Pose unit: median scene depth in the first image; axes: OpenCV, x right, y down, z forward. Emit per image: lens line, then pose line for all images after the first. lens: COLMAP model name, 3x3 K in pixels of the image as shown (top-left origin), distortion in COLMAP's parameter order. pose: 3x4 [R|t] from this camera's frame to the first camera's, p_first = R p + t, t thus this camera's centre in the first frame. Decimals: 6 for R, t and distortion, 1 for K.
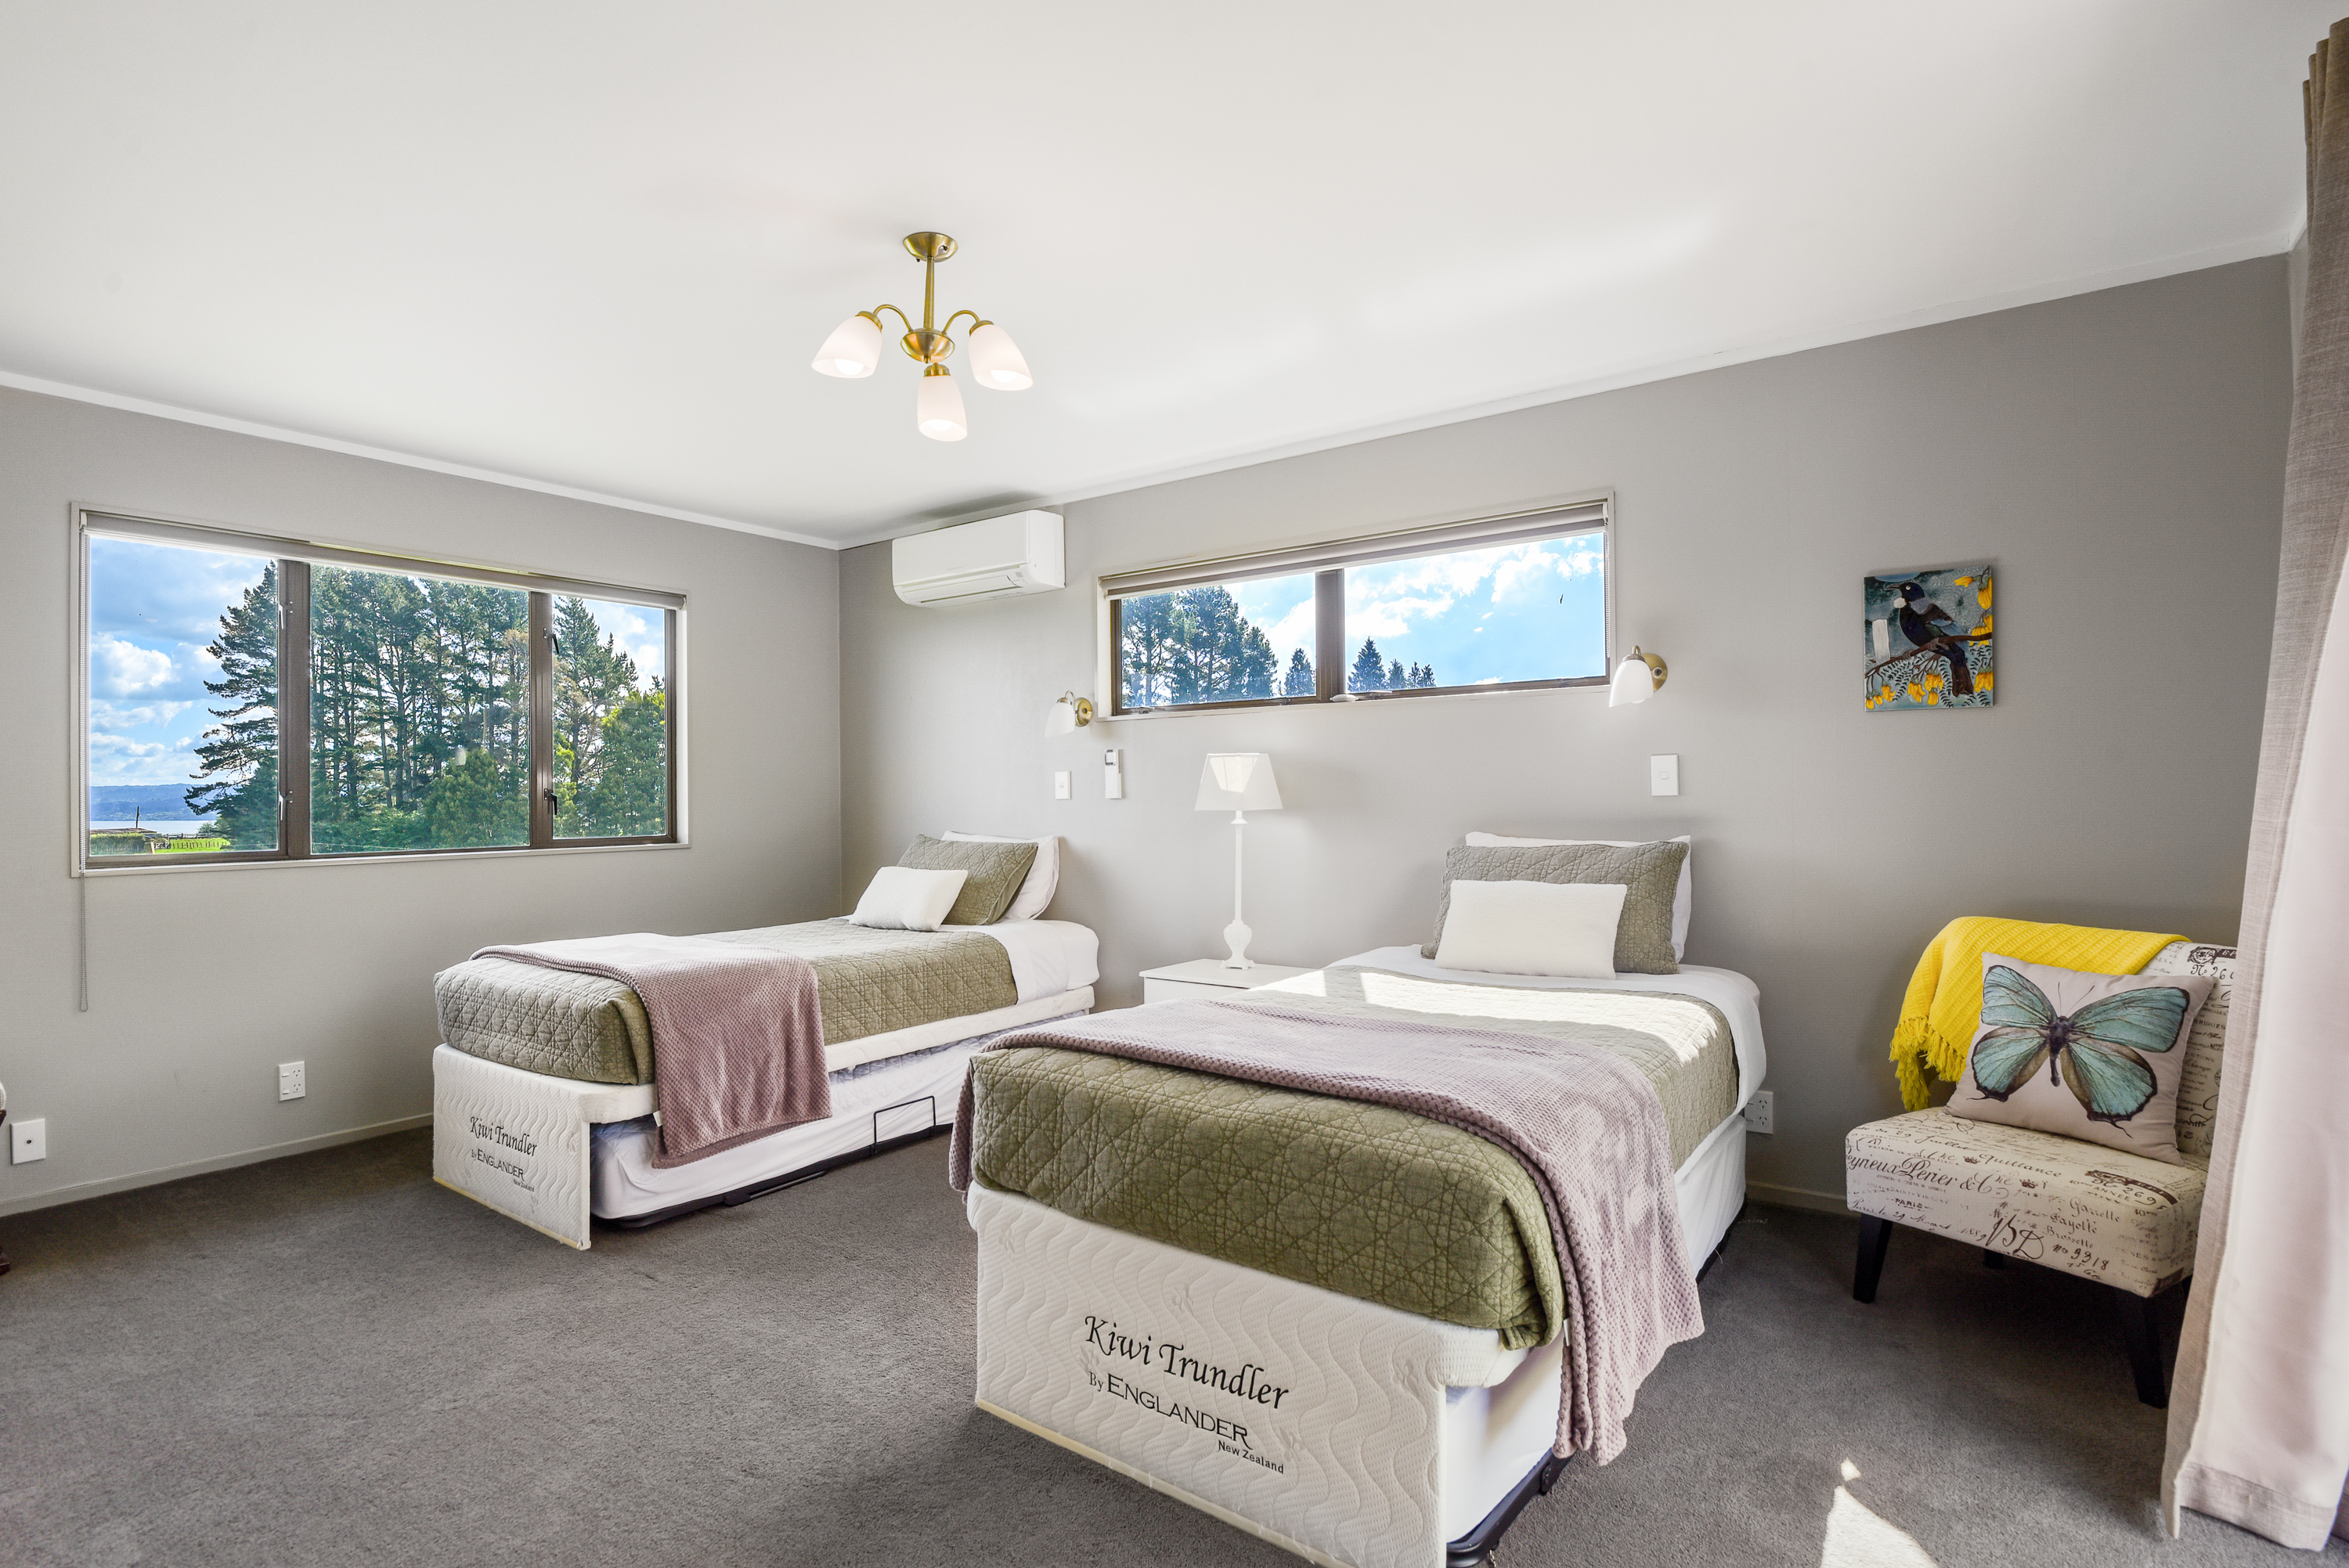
lens RADIAL K [[1130.8, 0, 1165.5], [0, 1130.8, 789.1], [0, 0, 1]] dist [-0.003901, -0.001290]
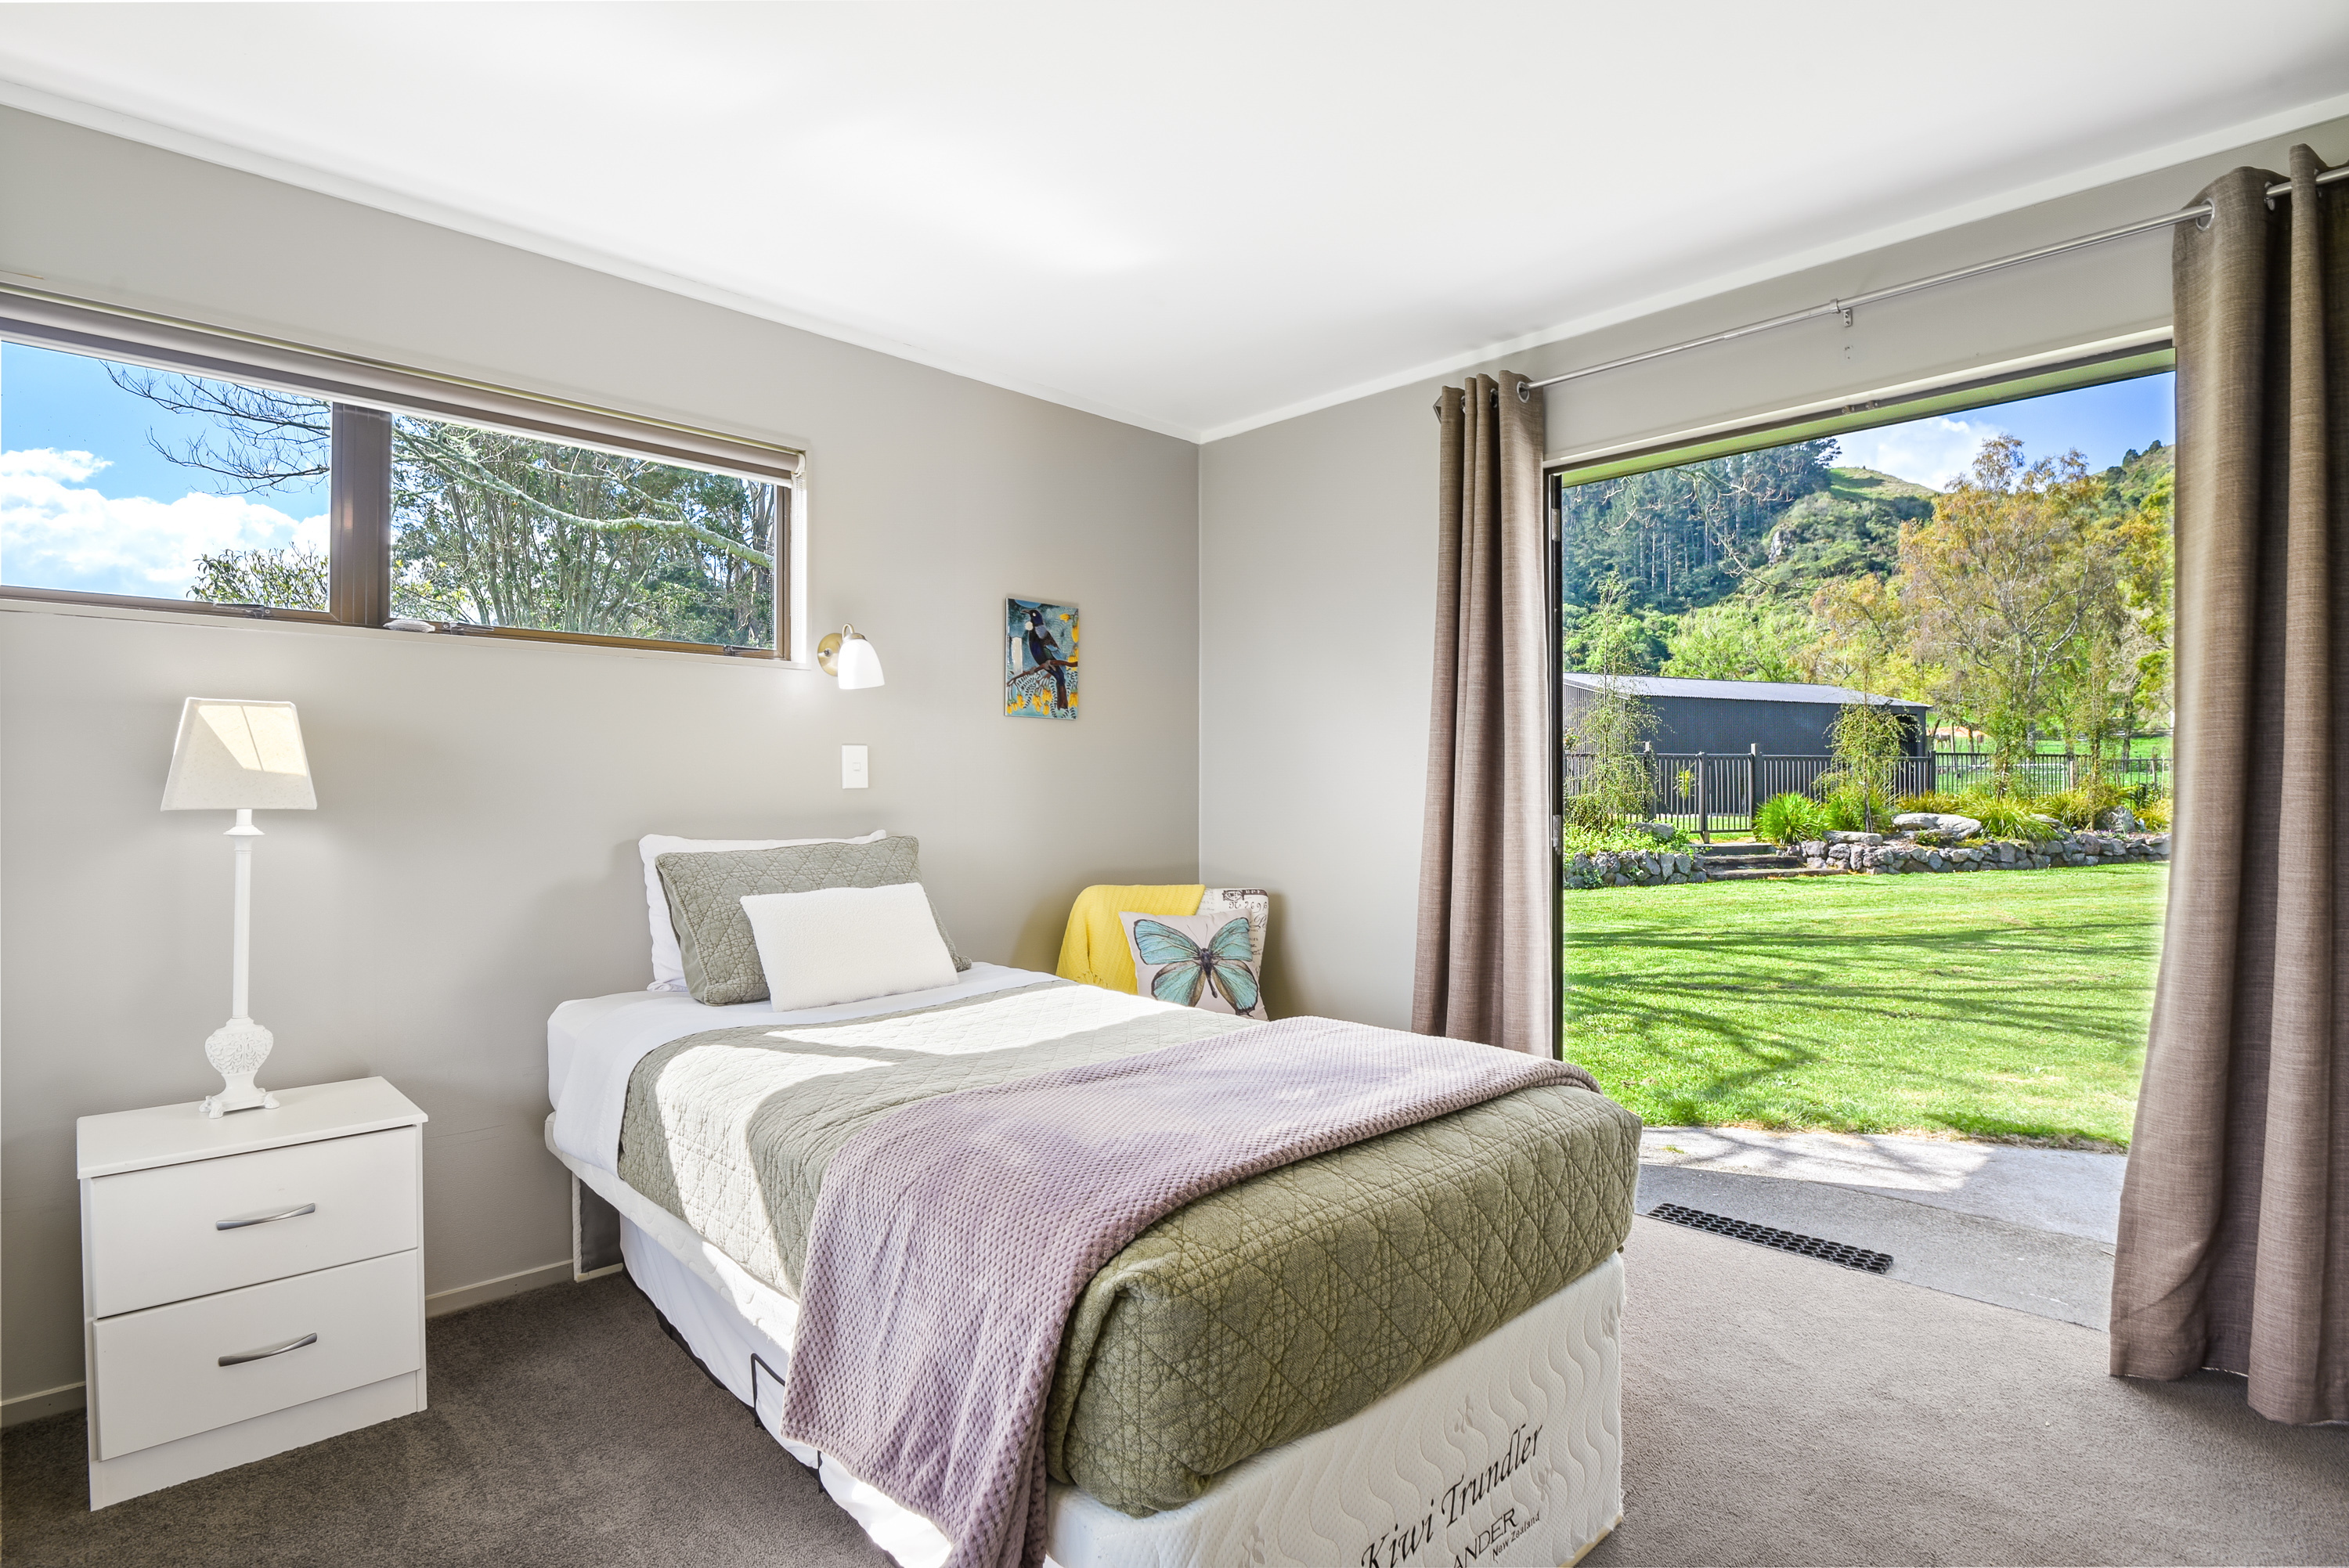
lens RADIAL K [[1130.8, 0, 1173.8], [0, 1130.8, 784.4], [0, 0, 1]] dist [-0.003901, -0.001290]
pose [[0.197671, 0.013938, 0.980169, -0.476686], [-0.008895, 0.999883, -0.012424, 0.013741], [-0.980228, -0.006263, 0.197772, 0.621310]]
